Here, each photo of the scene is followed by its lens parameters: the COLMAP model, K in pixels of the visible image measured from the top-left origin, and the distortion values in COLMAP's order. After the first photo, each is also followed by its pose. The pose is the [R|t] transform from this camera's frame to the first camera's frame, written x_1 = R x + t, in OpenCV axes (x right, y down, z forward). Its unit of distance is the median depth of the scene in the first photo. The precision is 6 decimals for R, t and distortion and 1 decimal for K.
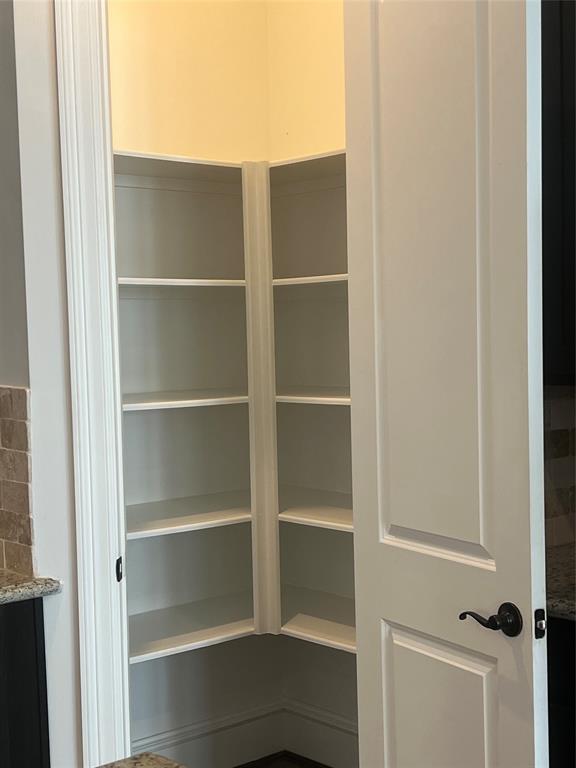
lens RADIAL K [[1184.9, 0, 292.3], [0, 1184.9, 386.9], [0, 0, 1]] dist [0.107814, 0.000000]
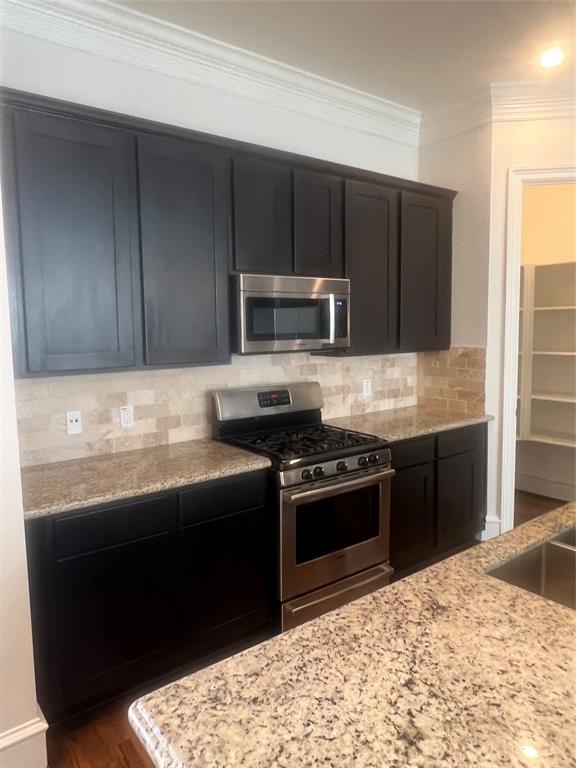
lens RADIAL K [[526.4, 0, 279.7], [0, 526.4, 376.1], [0, 0, 1]] dist [-0.003379, -0.002448]
pose [[0.997965, 0.014592, -0.062078, -0.626255], [-0.011705, 0.998844, 0.046614, 0.016277], [0.062686, -0.045793, 0.996982, -0.271239]]
